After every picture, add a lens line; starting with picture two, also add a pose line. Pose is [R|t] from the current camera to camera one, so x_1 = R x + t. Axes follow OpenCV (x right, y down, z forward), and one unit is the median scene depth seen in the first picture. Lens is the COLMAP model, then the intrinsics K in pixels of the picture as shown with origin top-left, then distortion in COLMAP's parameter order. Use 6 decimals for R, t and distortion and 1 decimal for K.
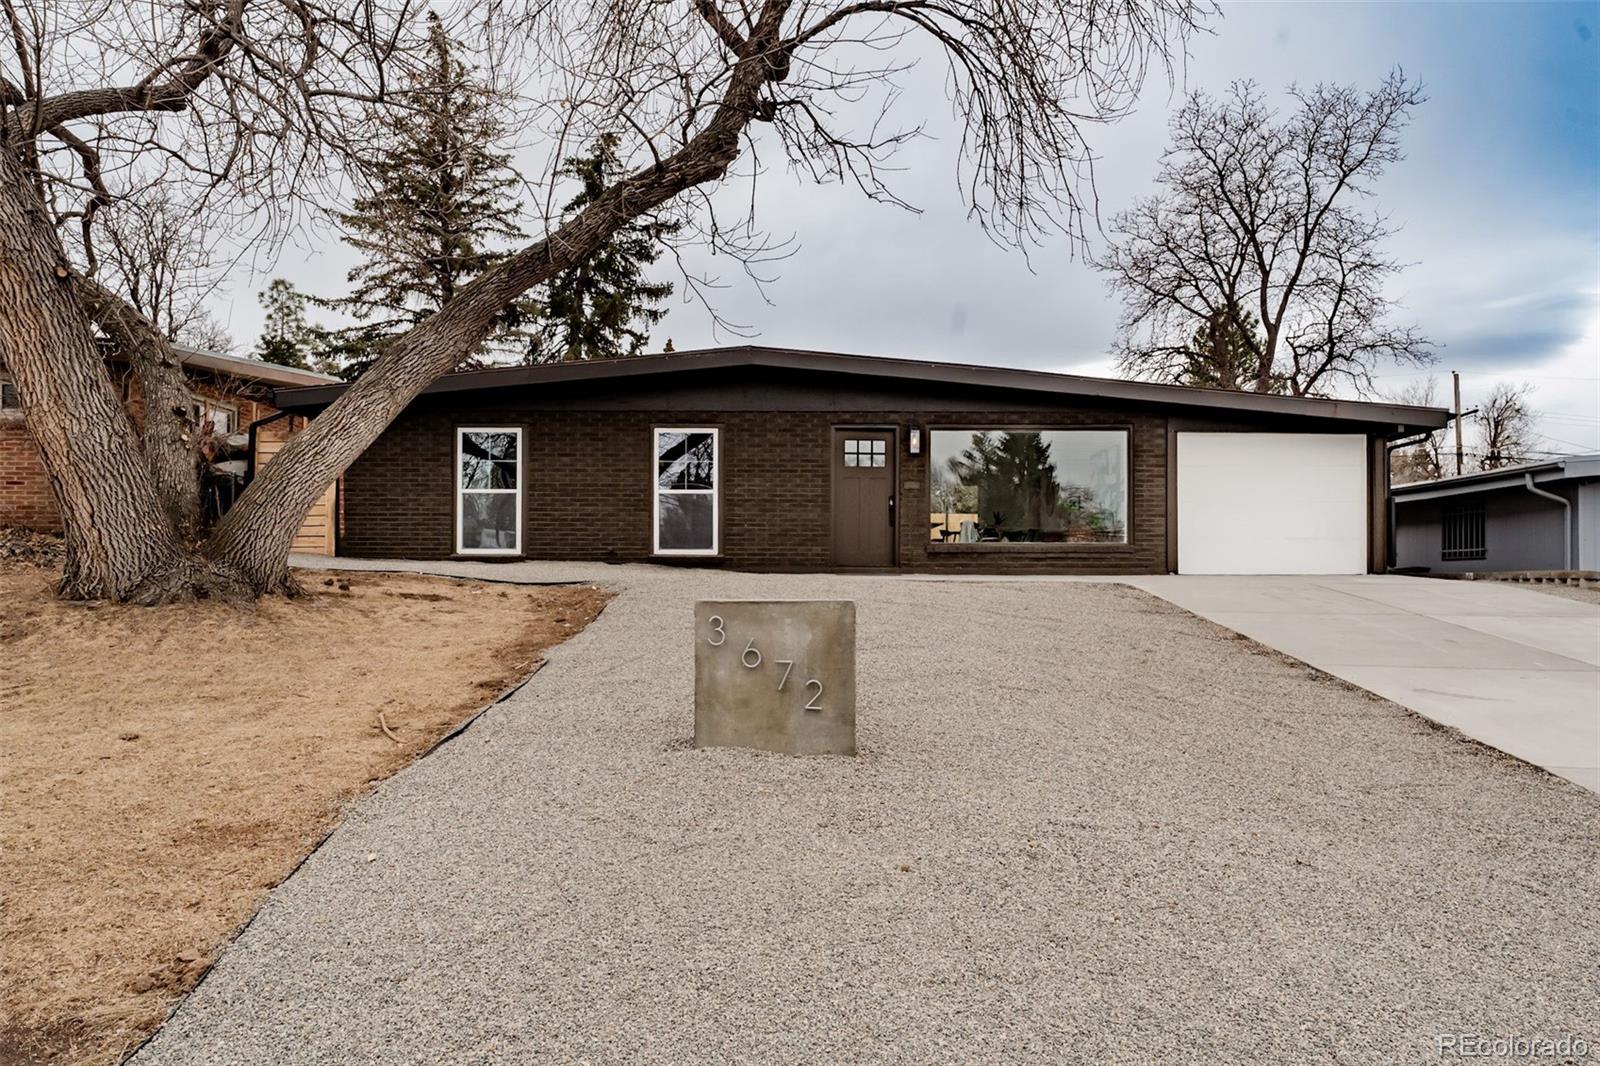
lens RADIAL K [[1100.9, 0, 796.0], [0, 1100.9, 570.6], [0, 0, 1]] dist [0.001505, -0.003011]
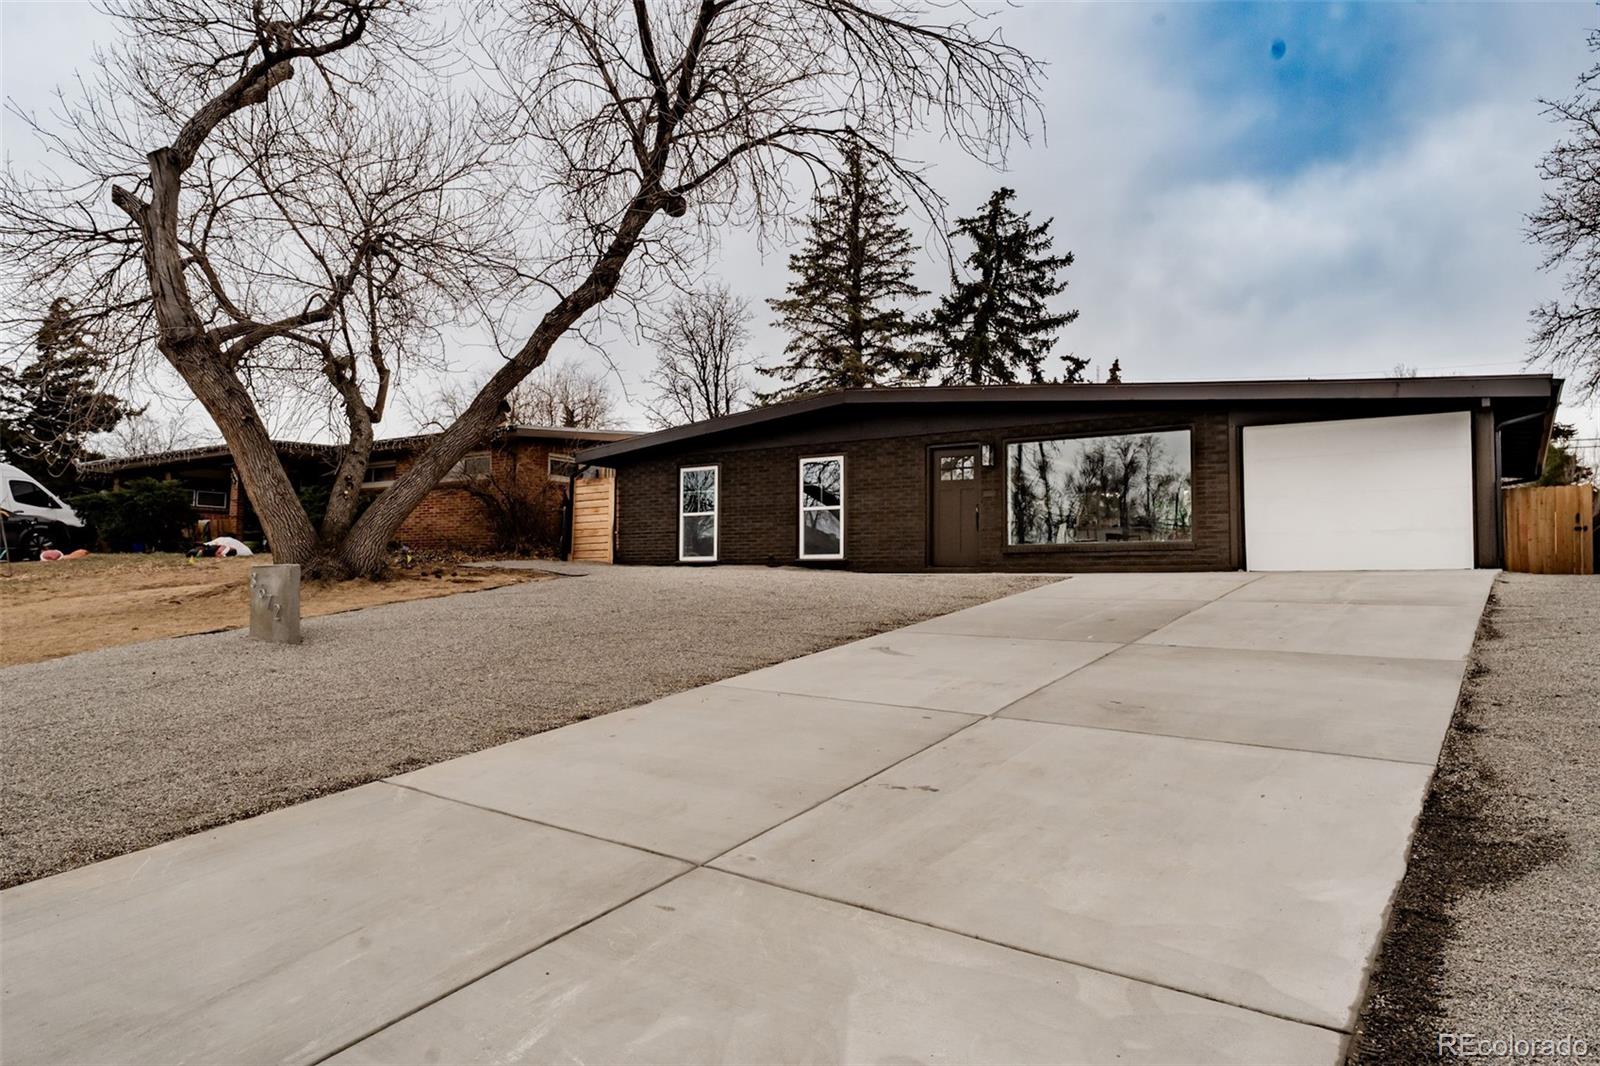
lens RADIAL K [[1100.9, 0, 803.3], [0, 1100.9, 531.9], [0, 0, 1]] dist [0.001505, -0.003011]
pose [[0.819285, -0.030000, -0.572601, 0.590247], [-0.001479, 0.998516, -0.054432, 0.022795], [0.573385, 0.045443, 0.818025, -0.029031]]
